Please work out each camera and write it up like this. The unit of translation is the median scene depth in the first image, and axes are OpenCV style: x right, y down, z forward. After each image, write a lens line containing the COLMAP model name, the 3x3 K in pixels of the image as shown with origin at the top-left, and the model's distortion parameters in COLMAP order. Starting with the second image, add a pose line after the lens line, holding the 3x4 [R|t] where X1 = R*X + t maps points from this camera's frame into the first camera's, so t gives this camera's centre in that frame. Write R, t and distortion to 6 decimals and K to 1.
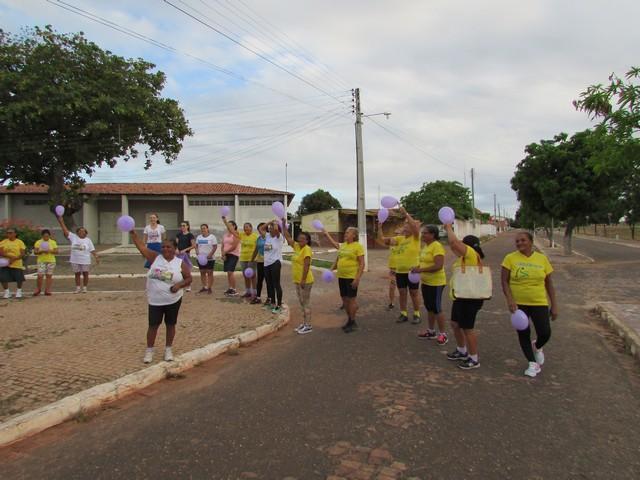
lens RADIAL K [[453.6, 0, 320.0], [0, 453.6, 240.0], [0, 0, 1]] dist [-0.035967, 0.003355]
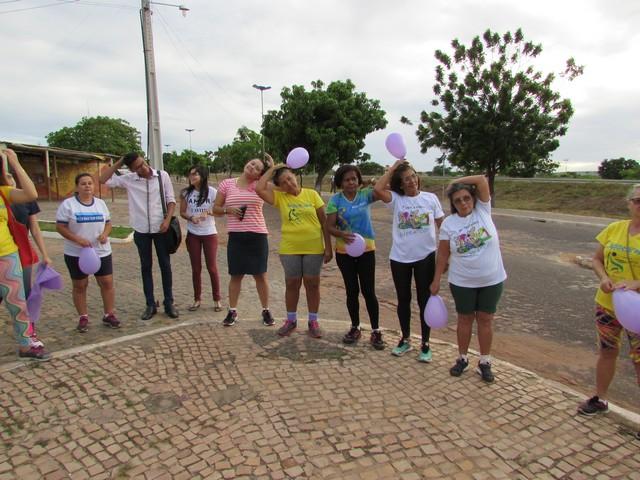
lens RADIAL K [[453.6, 0, 320.0], [0, 453.6, 240.0], [0, 0, 1]] dist [-0.035967, 0.003355]
pose [[0.690237, -0.079137, 0.719243, -0.186868], [-0.007334, 0.993185, 0.116317, -0.006599], [-0.723546, -0.085561, 0.684953, 0.284039]]
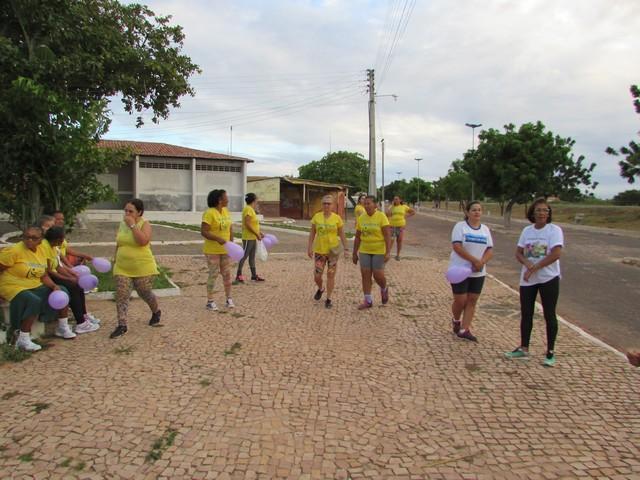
lens RADIAL K [[504.7, 0, 324.1], [0, 504.7, 241.7], [0, 0, 1]] dist [-0.005955, -0.102056]
pose [[0.944077, 0.005273, 0.329683, -0.335141], [-0.026367, 0.997877, 0.059546, 0.002491], [-0.328669, -0.064909, 0.942212, -0.087859]]
